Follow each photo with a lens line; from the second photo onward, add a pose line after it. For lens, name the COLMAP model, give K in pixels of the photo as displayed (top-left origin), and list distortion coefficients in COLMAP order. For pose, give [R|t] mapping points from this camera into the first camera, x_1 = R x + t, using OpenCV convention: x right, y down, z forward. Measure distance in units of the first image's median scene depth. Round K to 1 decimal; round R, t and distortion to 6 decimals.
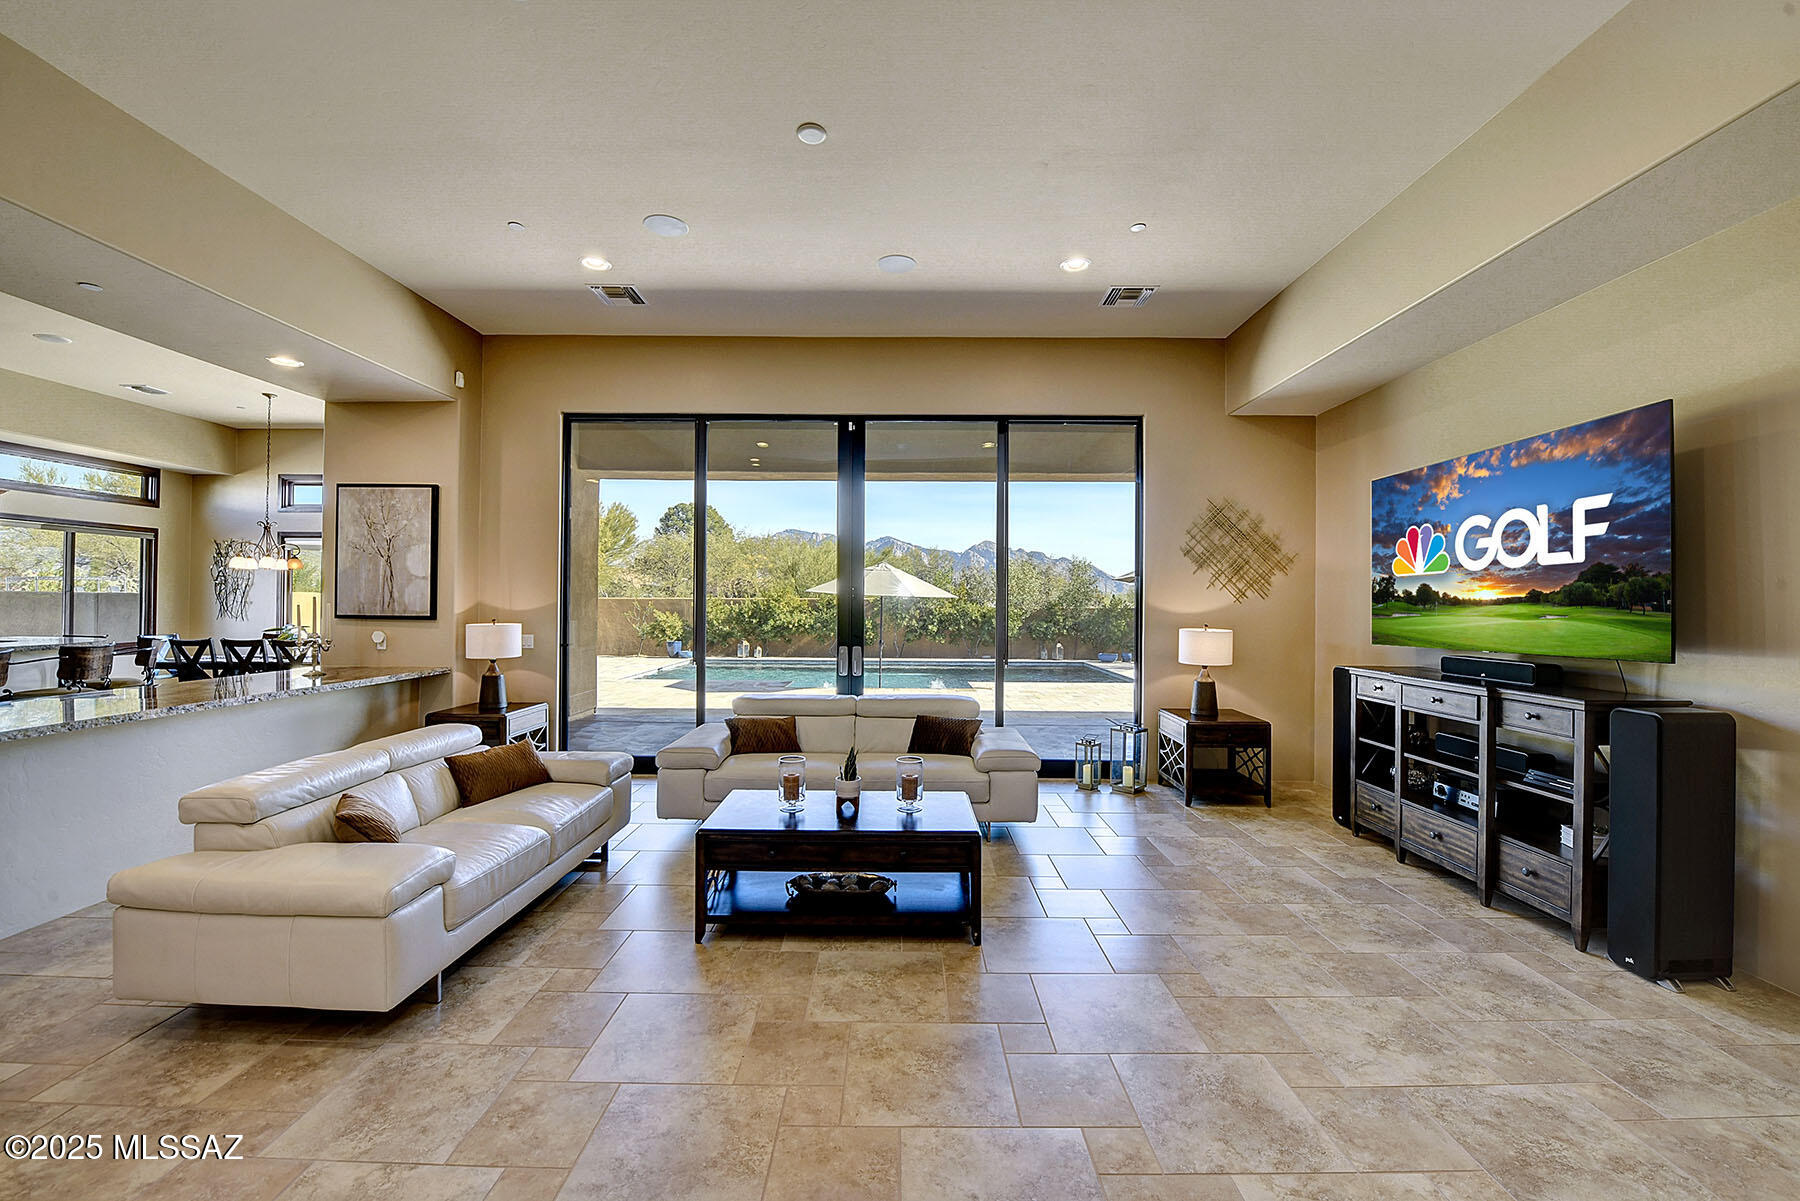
lens RADIAL K [[747.6, 0, 913.5], [0, 747.6, 604.5], [0, 0, 1]] dist [-0.018865, 0.001073]
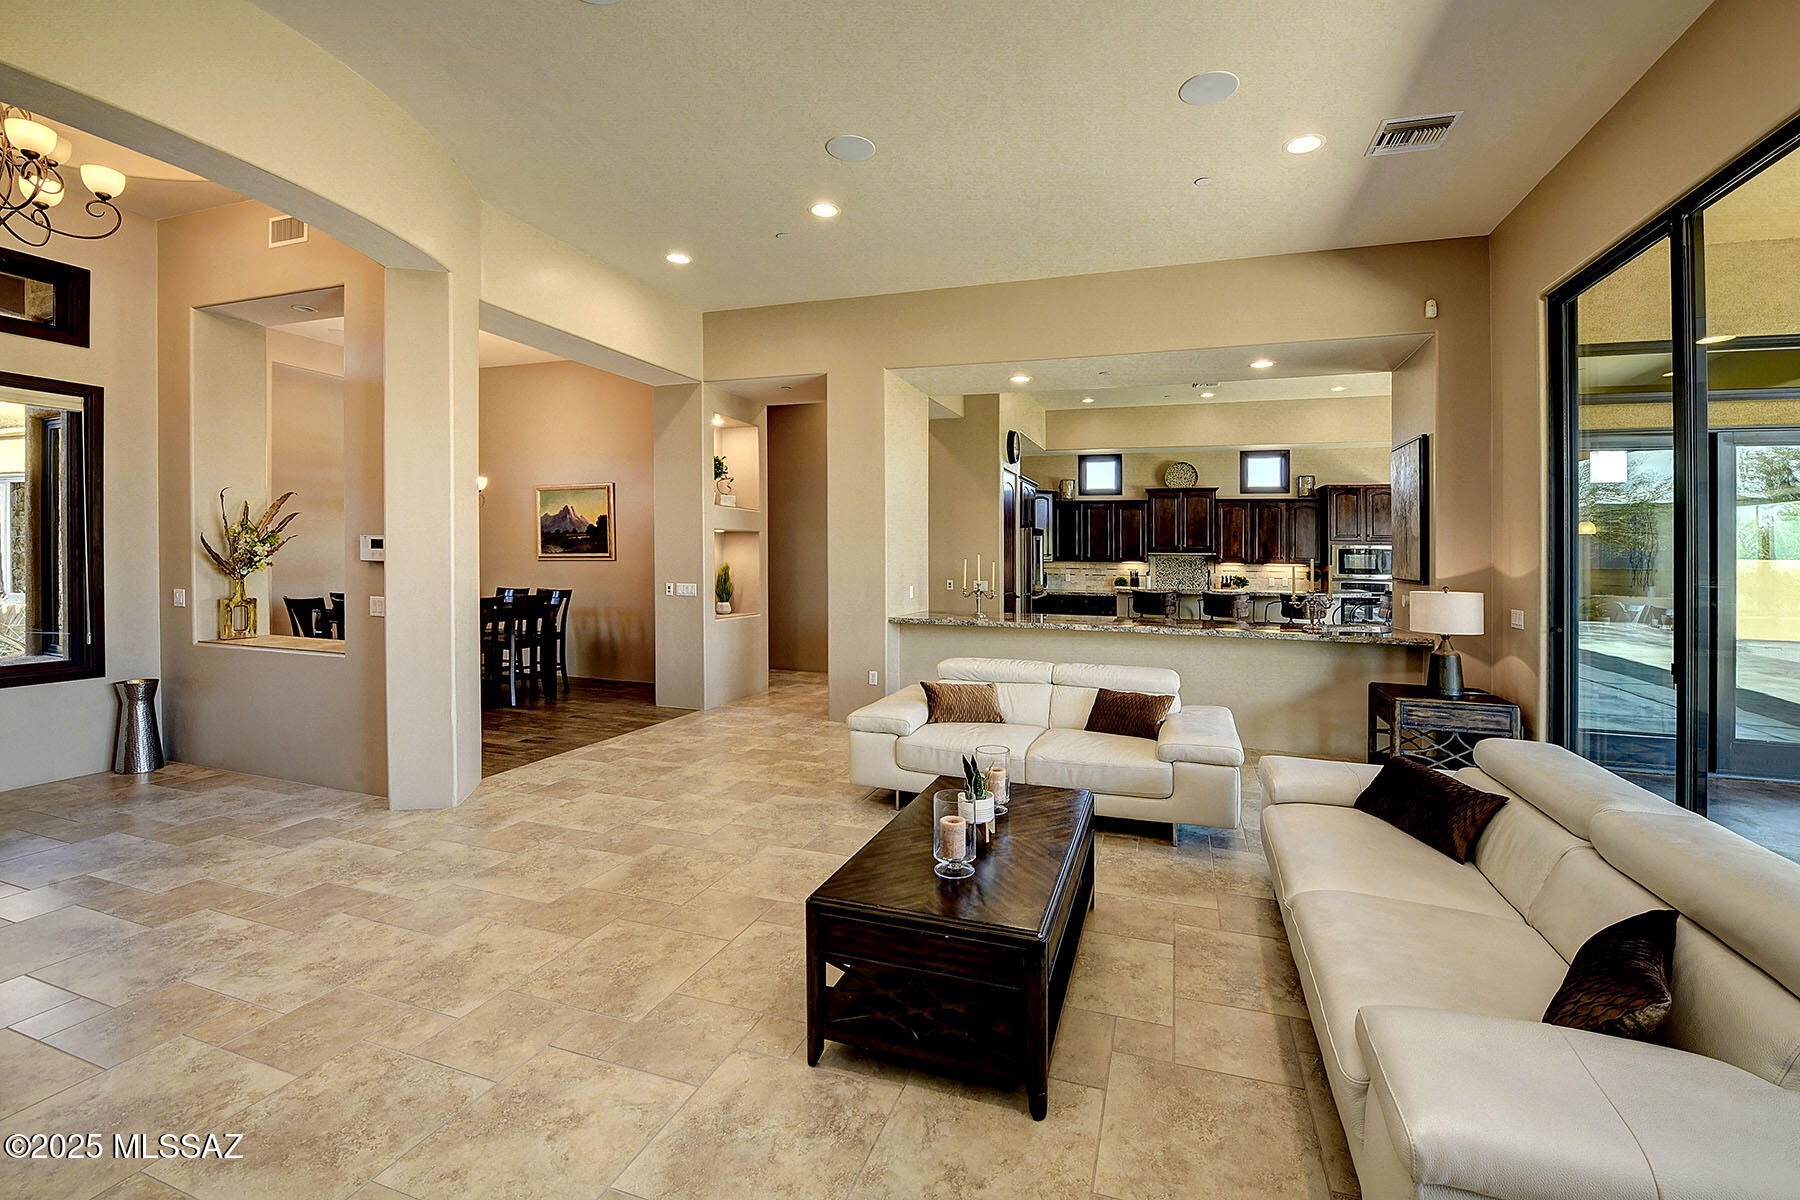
lens RADIAL K [[747.6, 0, 928.7], [0, 747.6, 536.9], [0, 0, 1]] dist [-0.018865, 0.001073]
pose [[-0.316860, -0.034067, -0.947860, 0.381937], [-0.027279, 0.999269, -0.026796, 0.006140], [0.948080, 0.017366, -0.317557, 0.718981]]
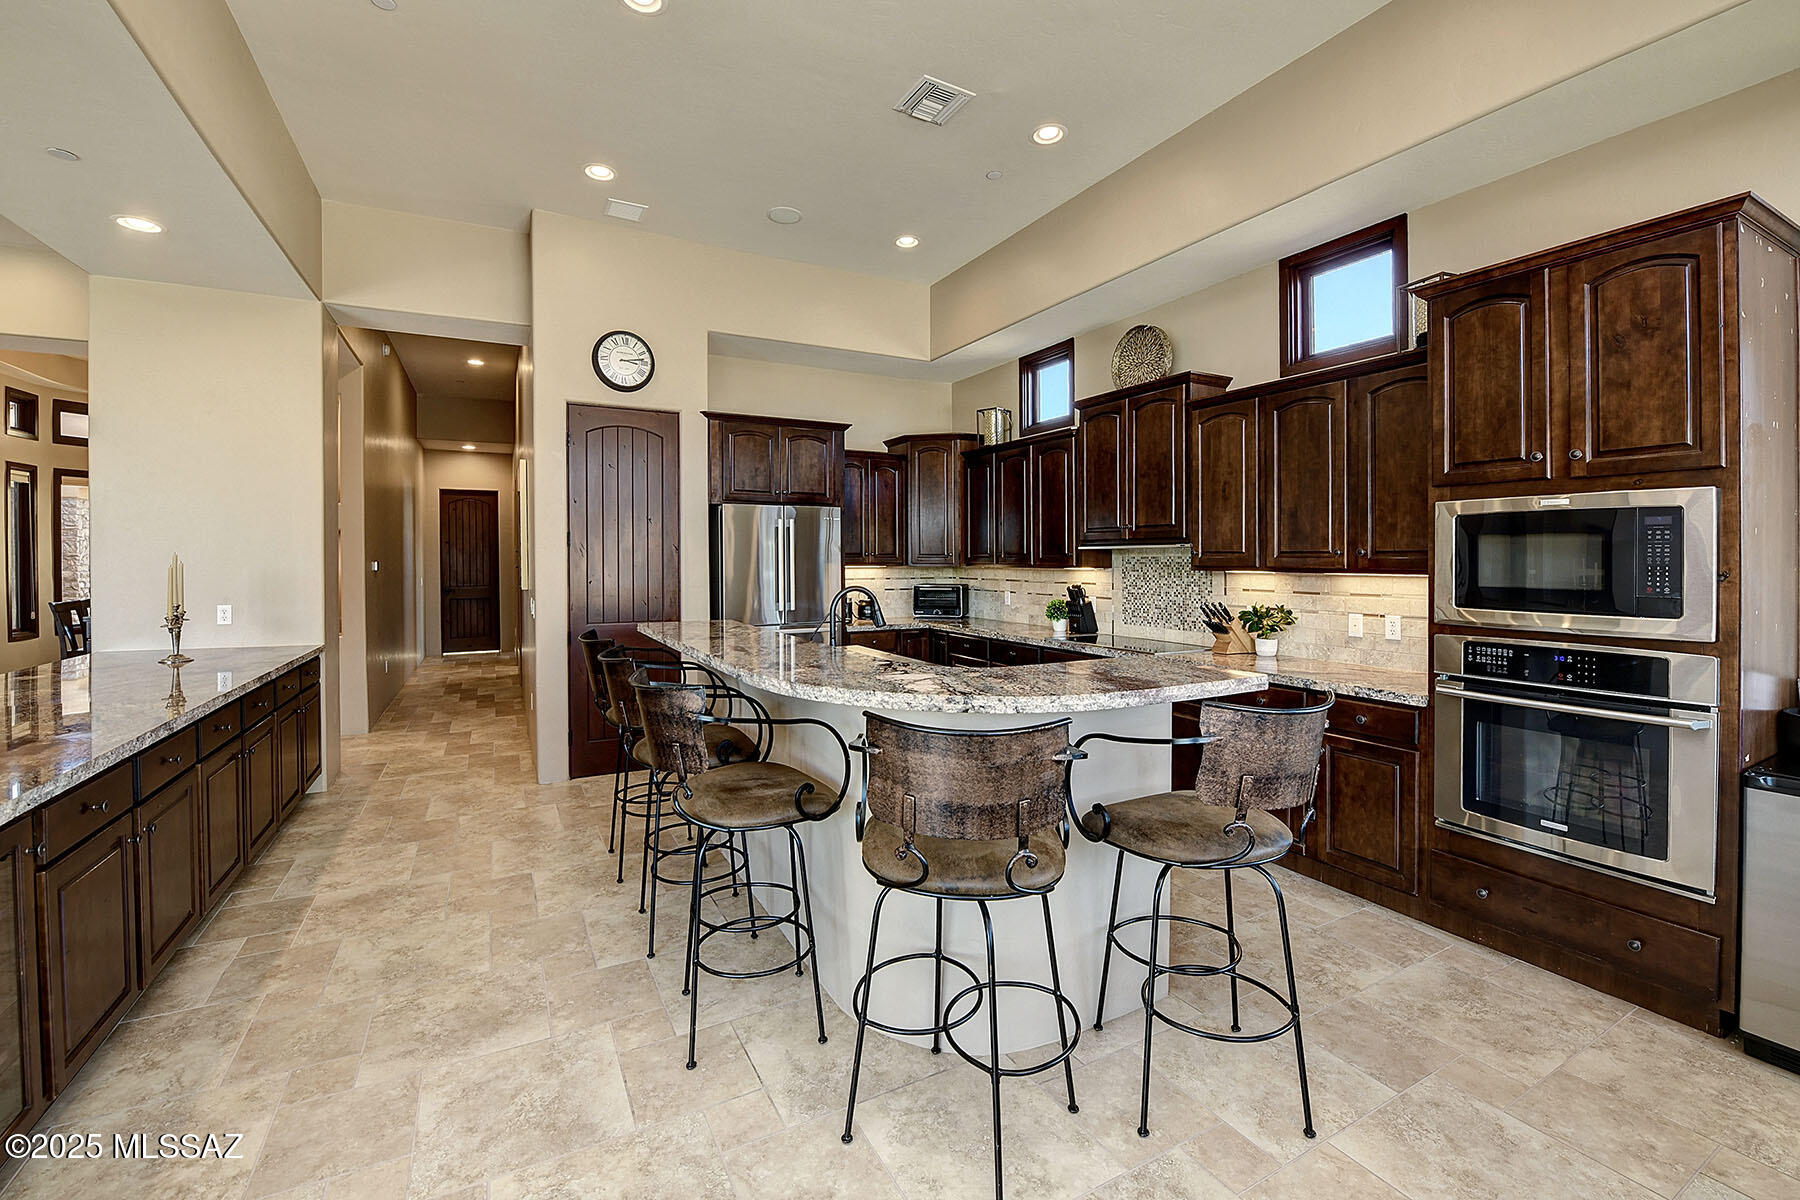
lens RADIAL K [[789.6, 0, 866.9], [0, 789.6, 567.5], [0, 0, 1]] dist [-0.025183, -0.000923]
pose [[-0.899421, 0.002072, -0.437079, -0.985250], [-0.006983, 0.999793, 0.019108, -0.011205], [0.437028, 0.020238, -0.899220, 1.334065]]
